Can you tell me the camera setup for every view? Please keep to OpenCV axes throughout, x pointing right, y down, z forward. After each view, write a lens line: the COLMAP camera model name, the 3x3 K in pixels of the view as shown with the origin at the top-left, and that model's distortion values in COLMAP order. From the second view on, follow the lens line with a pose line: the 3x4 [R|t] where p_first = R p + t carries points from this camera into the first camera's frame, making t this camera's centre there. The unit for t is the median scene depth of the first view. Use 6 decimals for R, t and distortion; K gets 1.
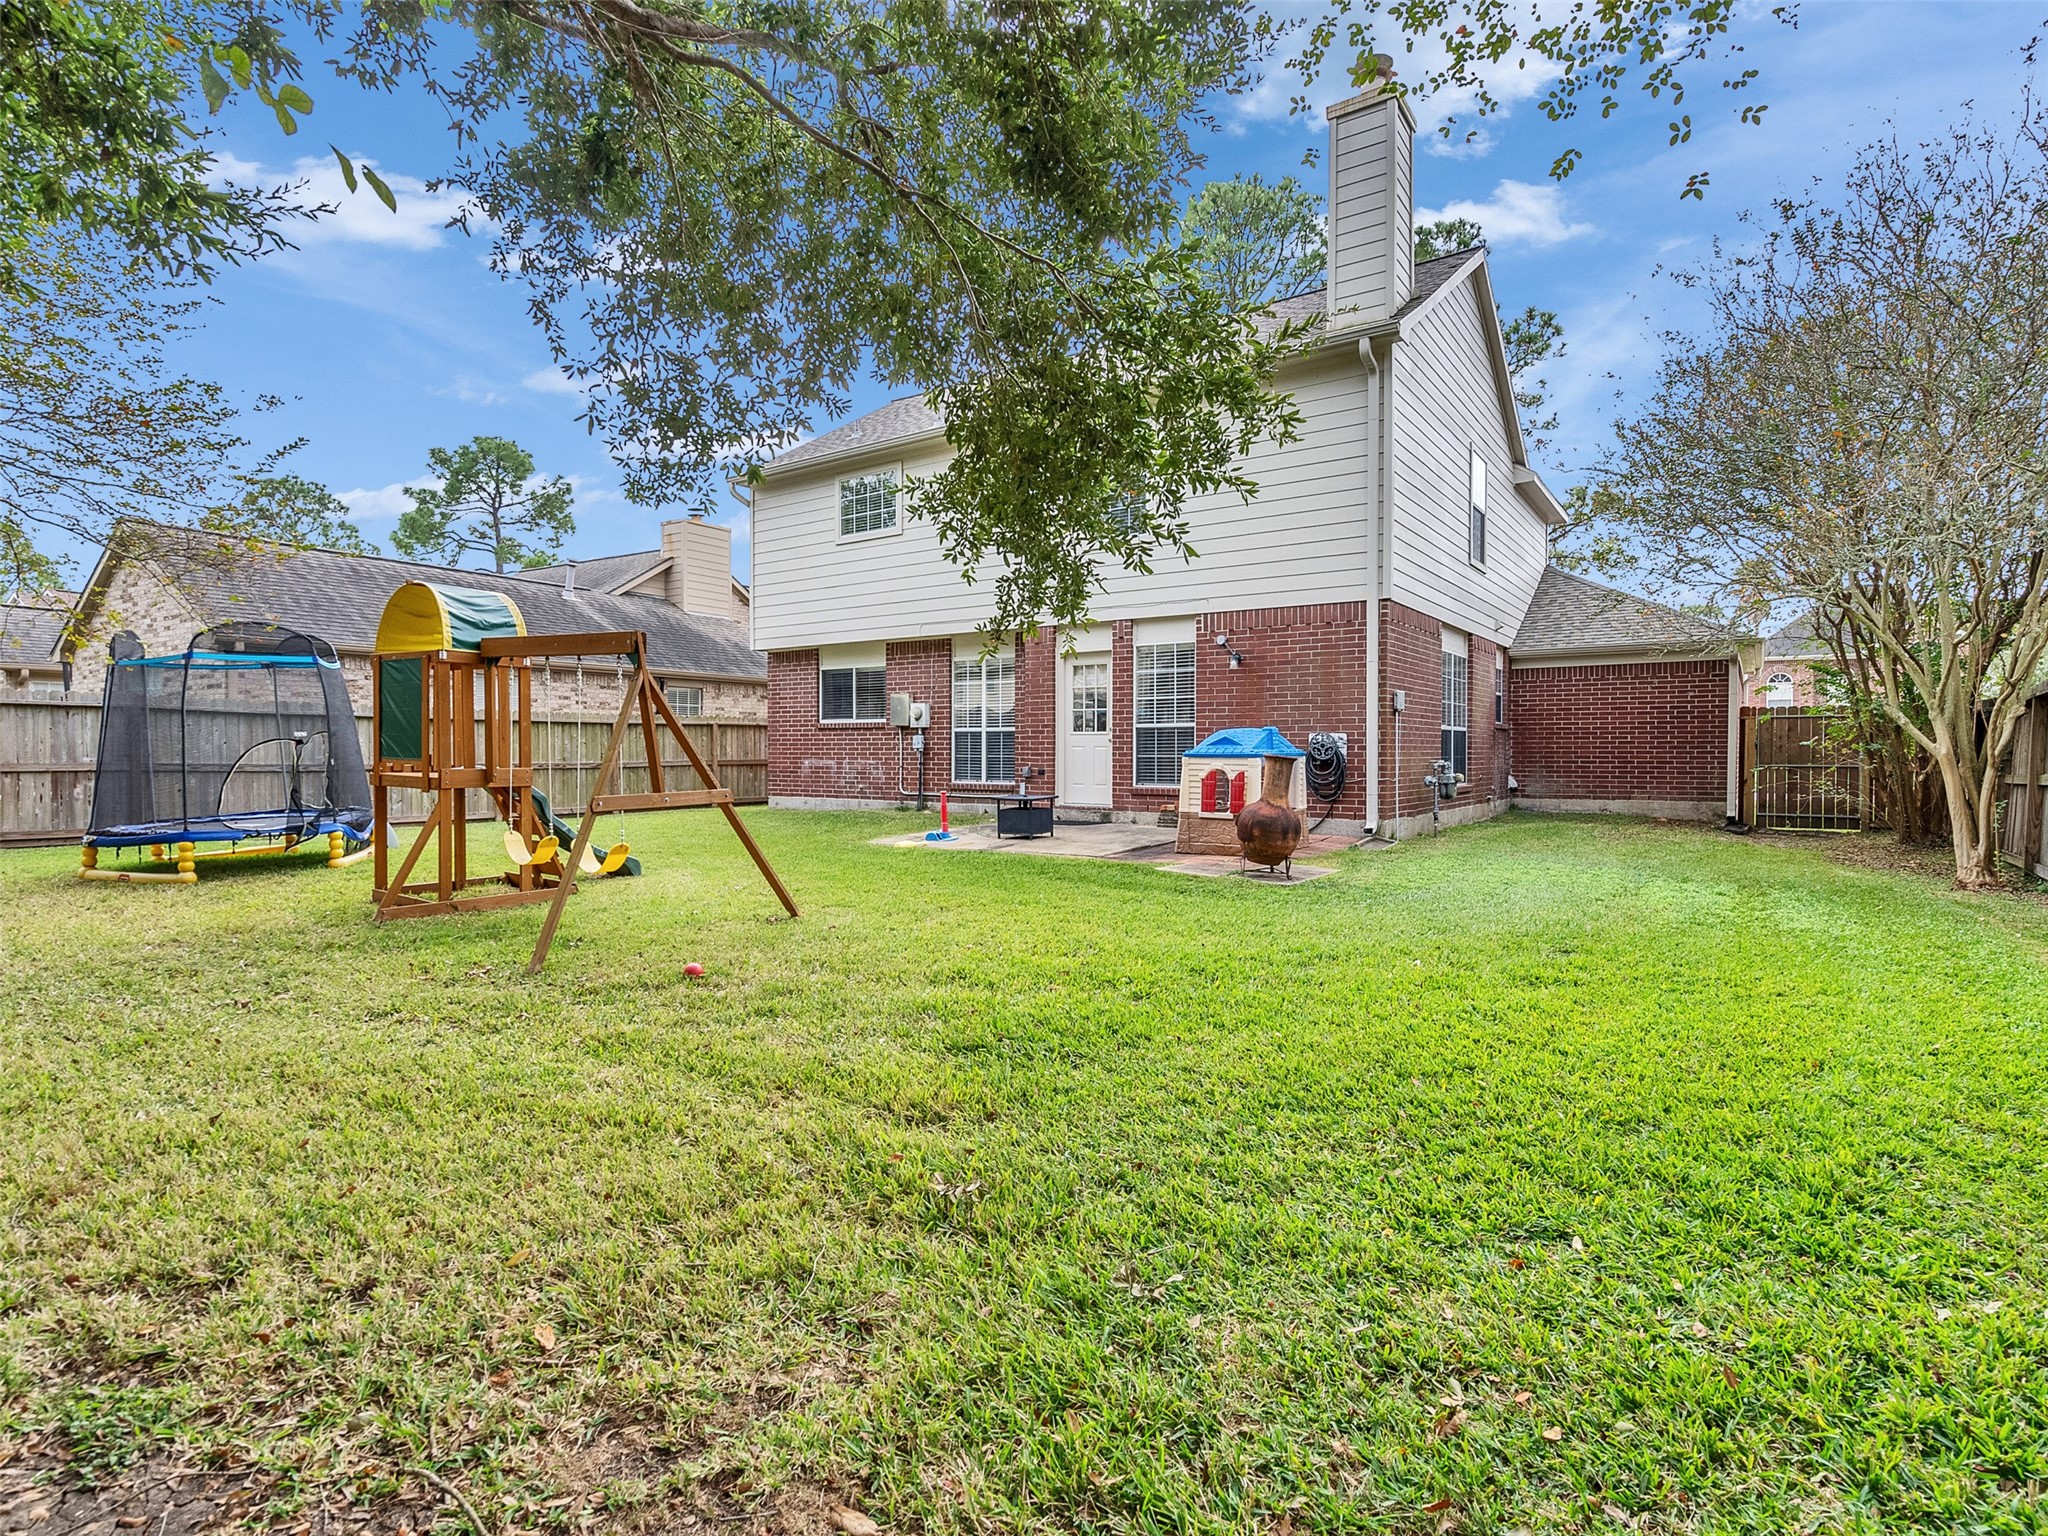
lens RADIAL K [[1057.4, 0, 1003.2], [0, 1057.4, 763.5], [0, 0, 1]] dist [0.004271, 0.001490]
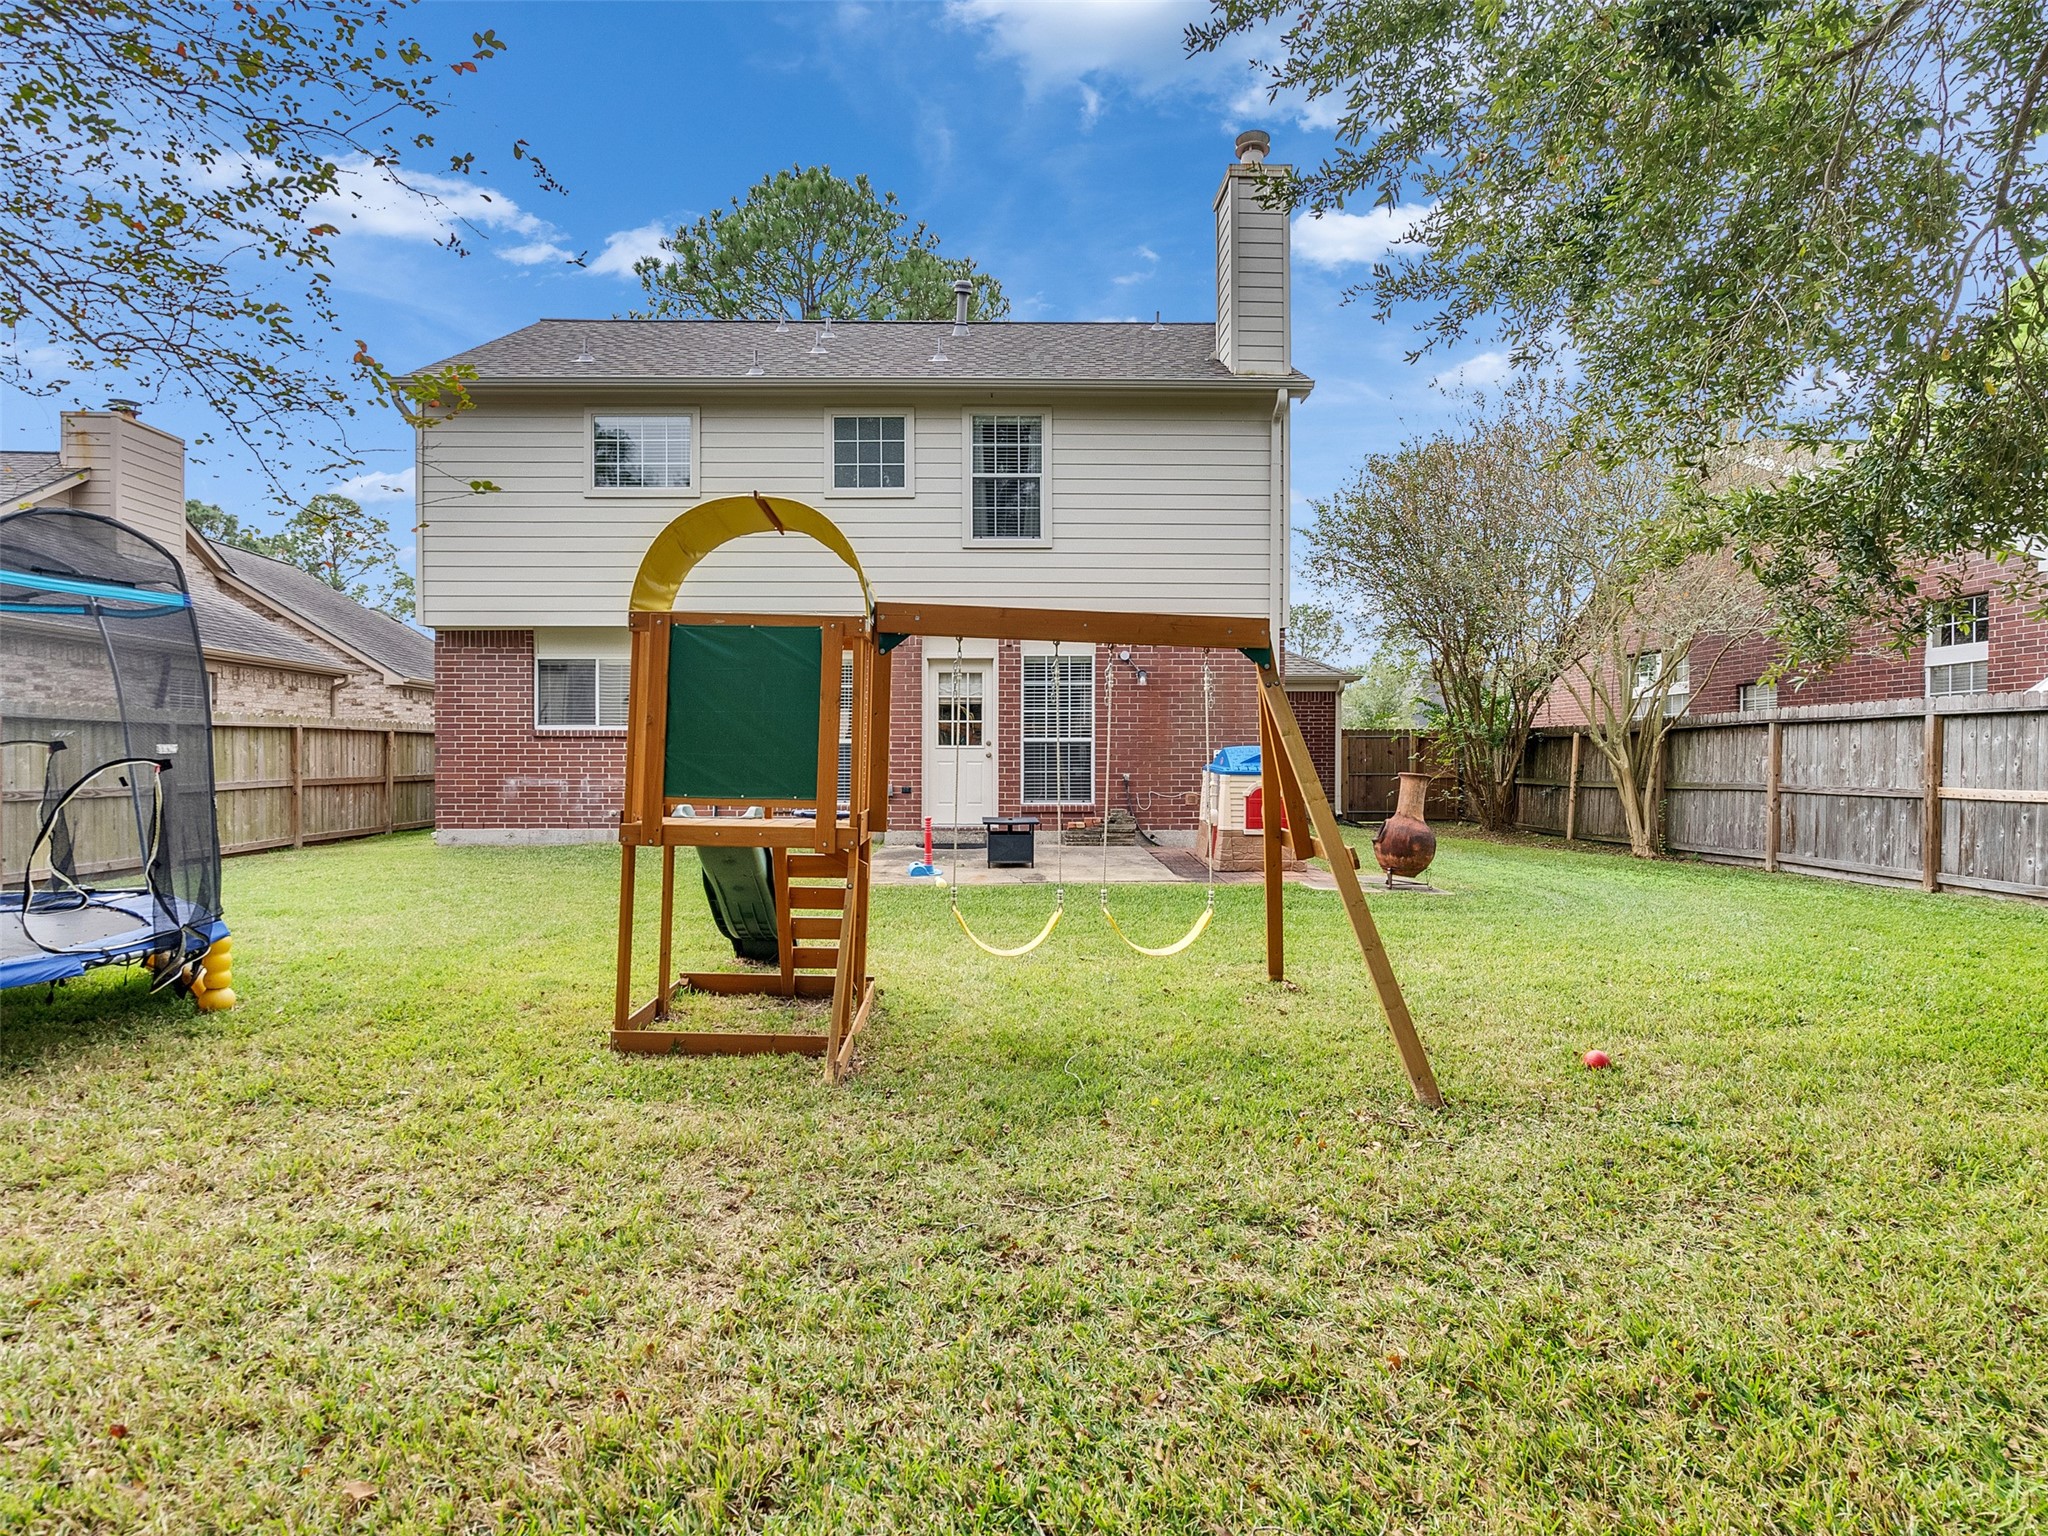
lens RADIAL K [[1057.4, 0, 1003.2], [0, 1057.4, 763.5], [0, 0, 1]] dist [0.004271, 0.001490]
pose [[0.807426, -0.003299, 0.589960, -0.433960], [0.006469, 0.999974, -0.003262, -0.011063], [-0.589934, 0.006450, 0.807426, 0.238370]]
